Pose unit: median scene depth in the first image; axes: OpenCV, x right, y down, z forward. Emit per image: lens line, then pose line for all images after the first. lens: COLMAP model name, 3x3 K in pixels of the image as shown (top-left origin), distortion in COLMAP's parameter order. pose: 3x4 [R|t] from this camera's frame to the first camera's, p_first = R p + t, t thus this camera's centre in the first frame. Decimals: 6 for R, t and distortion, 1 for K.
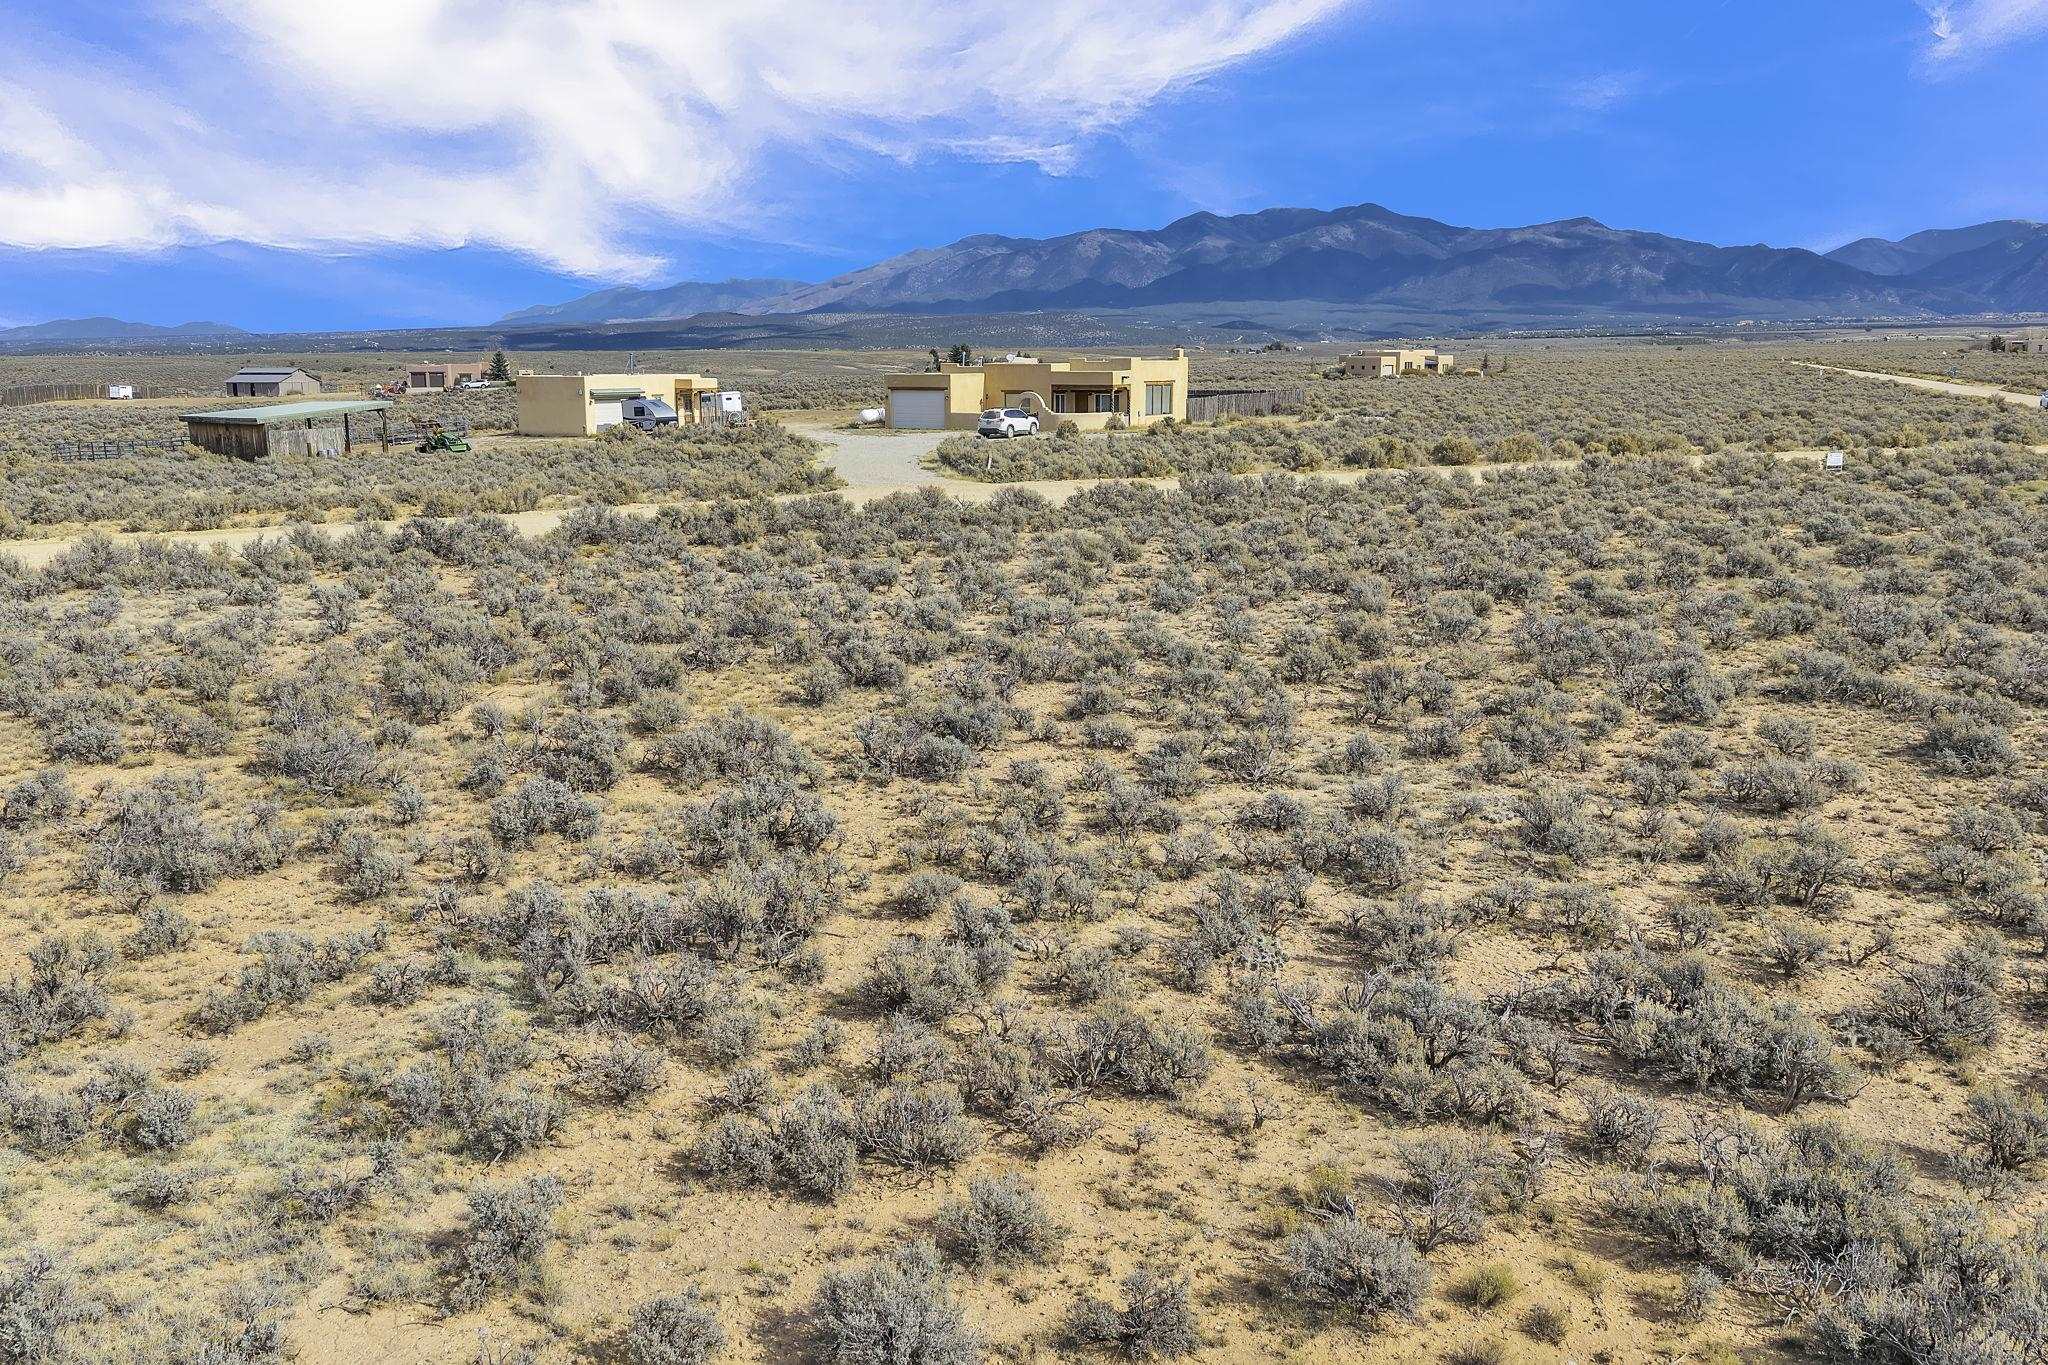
lens RADIAL K [[1689.9, 0, 1018.7], [0, 1689.9, 684.2], [0, 0, 1]] dist [0.014619, -0.018784]
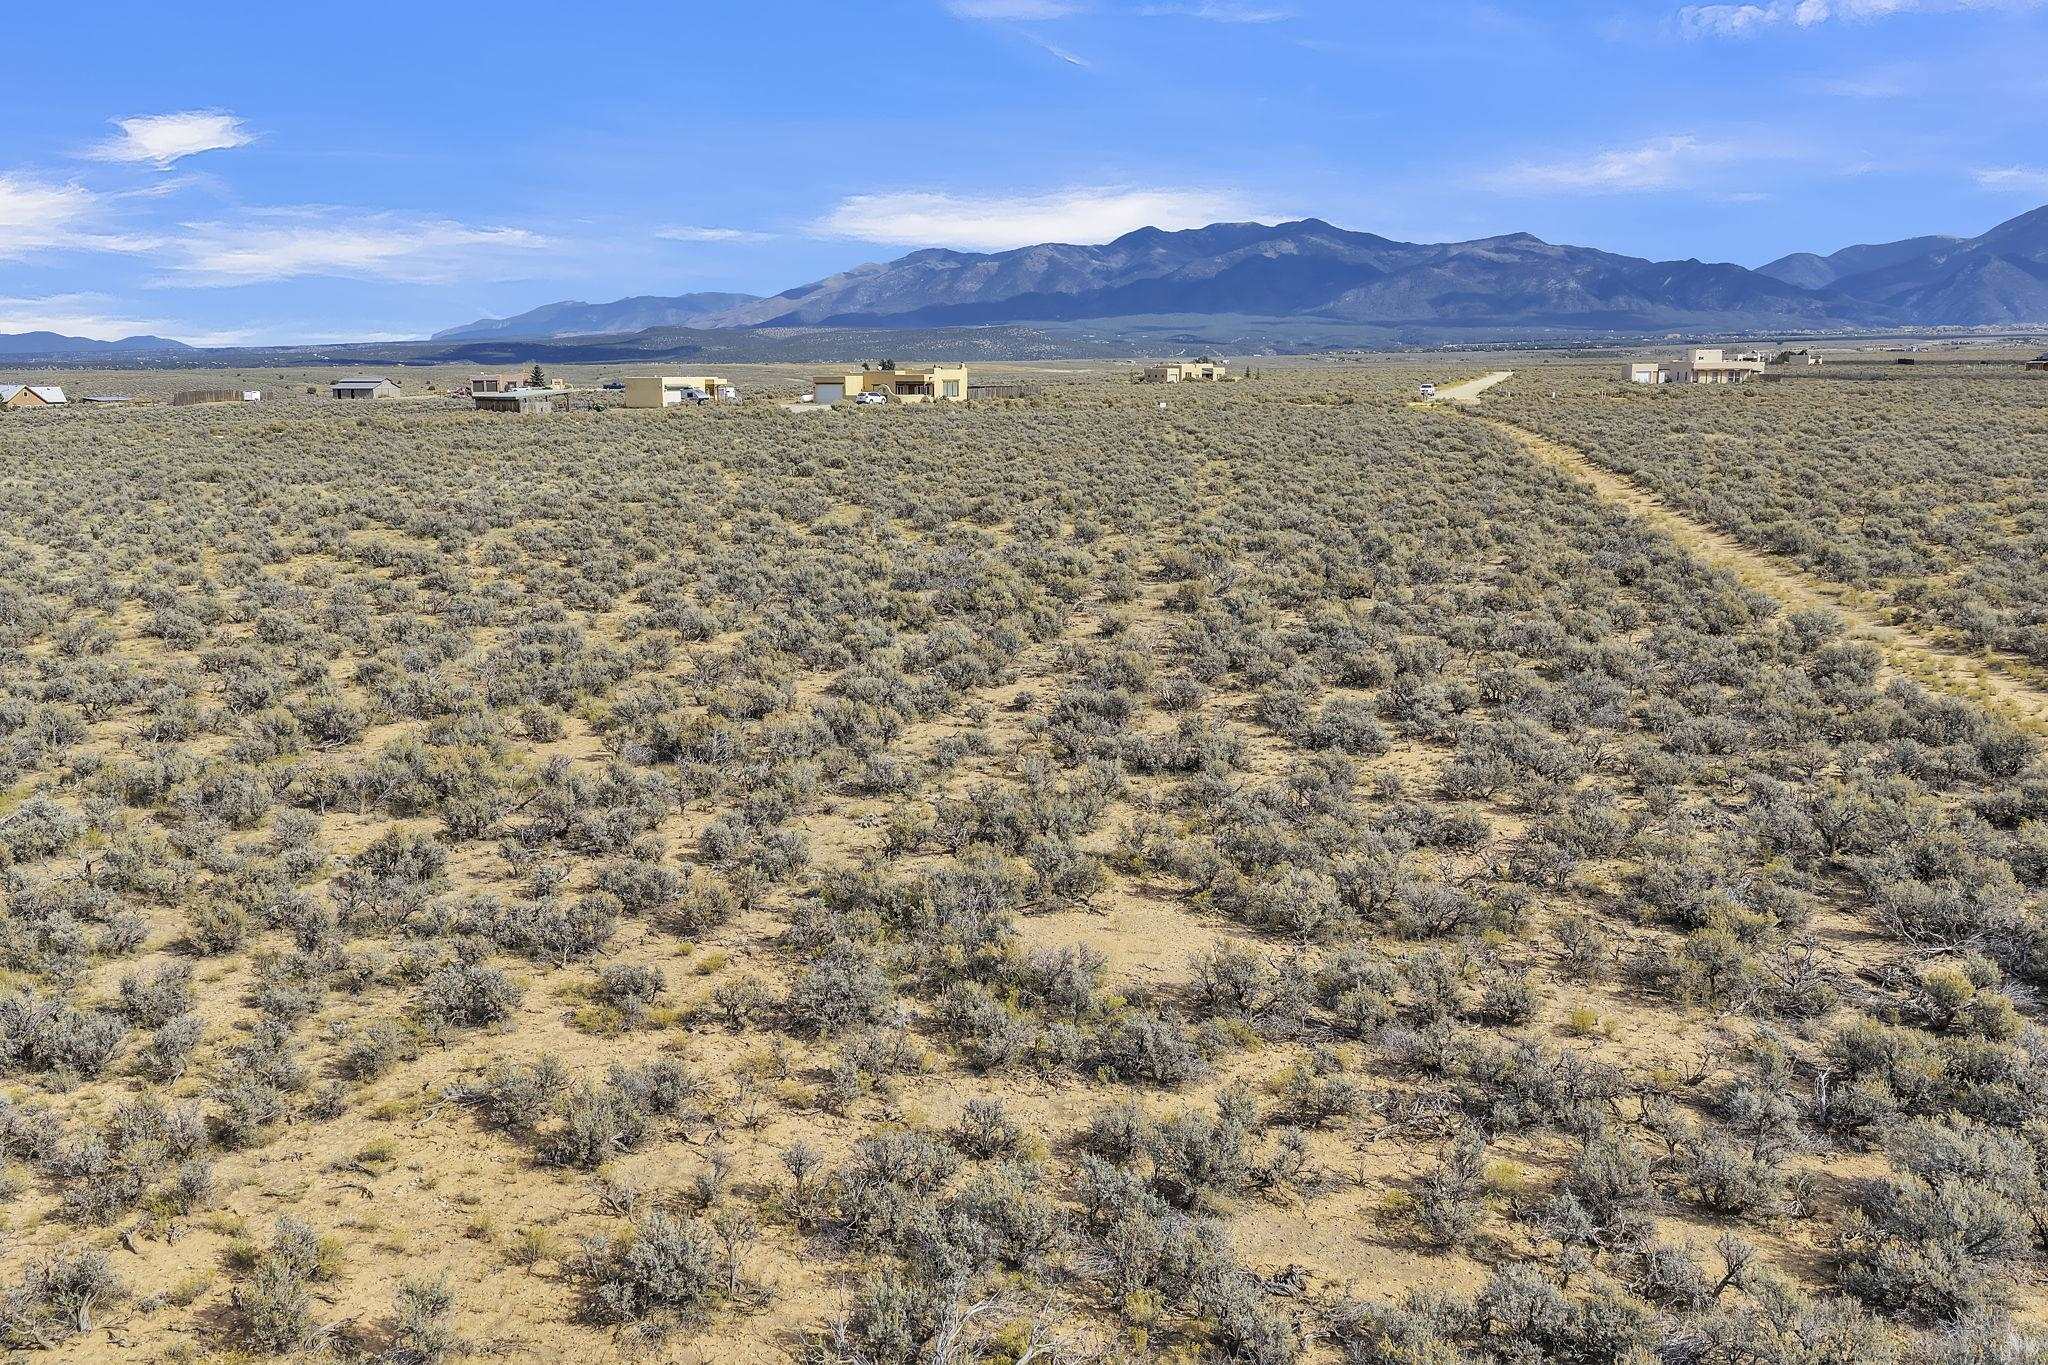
lens RADIAL K [[1689.9, 0, 1021.3], [0, 1689.9, 683.3], [0, 0, 1]] dist [0.014619, -0.018784]
pose [[0.999532, -0.006963, 0.029772, 0.525932], [0.007198, 0.999944, -0.007798, 0.991927], [-0.029716, 0.008009, 0.999526, -5.048877]]
